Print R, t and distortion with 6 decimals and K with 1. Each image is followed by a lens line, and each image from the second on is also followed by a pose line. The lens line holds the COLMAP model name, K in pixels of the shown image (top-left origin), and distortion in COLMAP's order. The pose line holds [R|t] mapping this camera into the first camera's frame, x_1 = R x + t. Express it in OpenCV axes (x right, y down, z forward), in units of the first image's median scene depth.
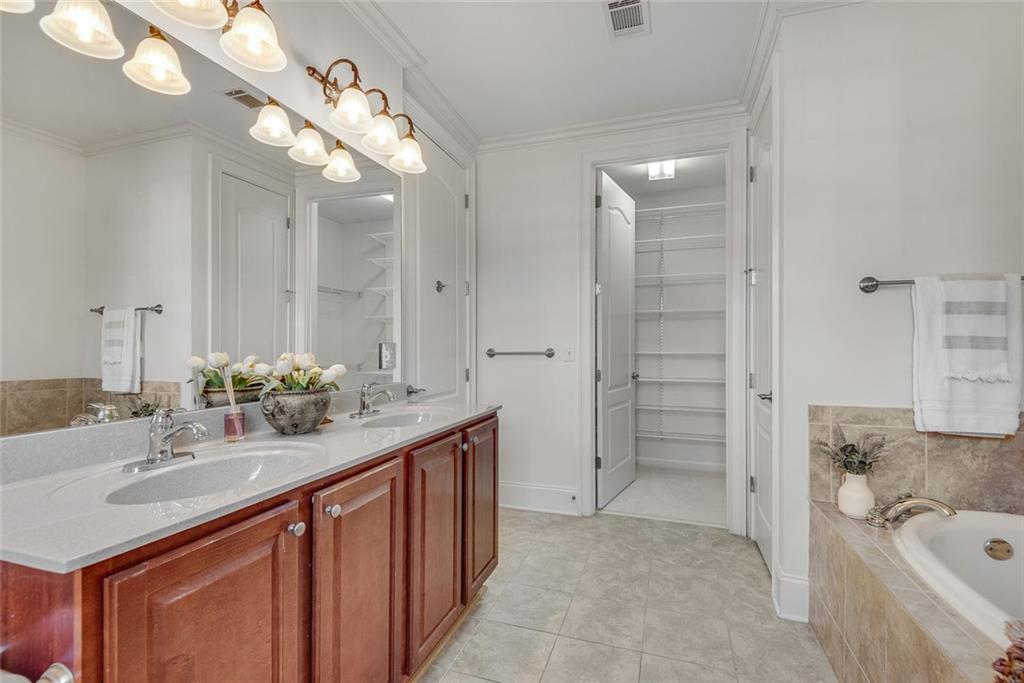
lens RADIAL K [[469.6, 0, 513.3], [0, 469.6, 346.1], [0, 0, 1]] dist [0.042826, -0.025349]
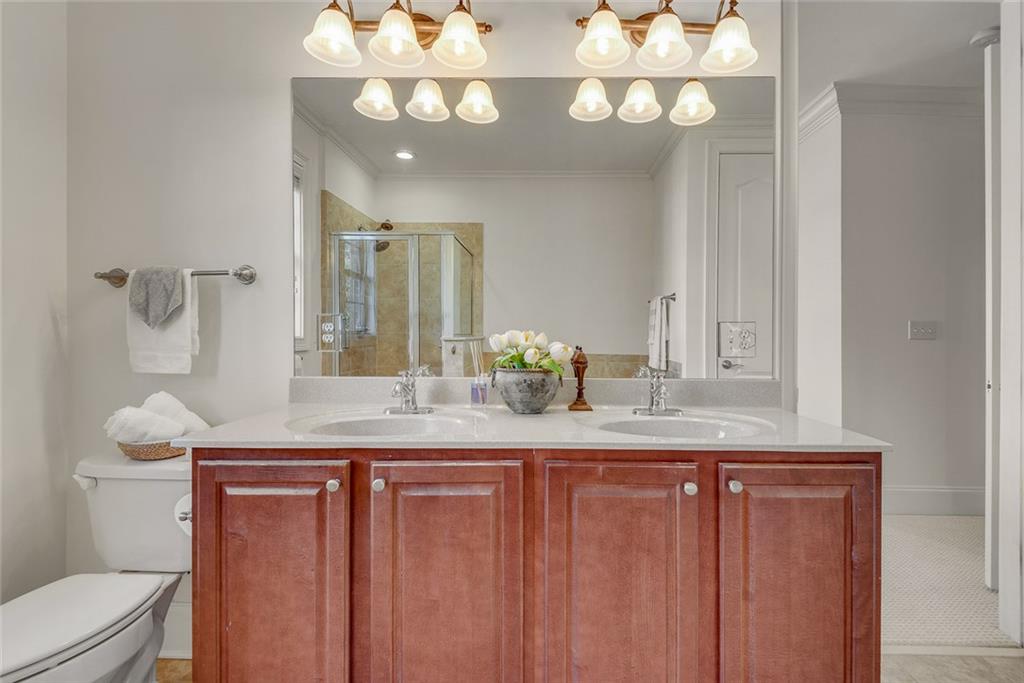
lens RADIAL K [[469.9, 0, 512.0], [0, 469.9, 341.5], [0, 0, 1]] dist [0.035169, -0.025390]
pose [[0.312718, 0.019387, -0.949648, 0.404658], [-0.004456, 0.999811, 0.018944, 0.015958], [0.949836, -0.001692, 0.312745, 0.595372]]
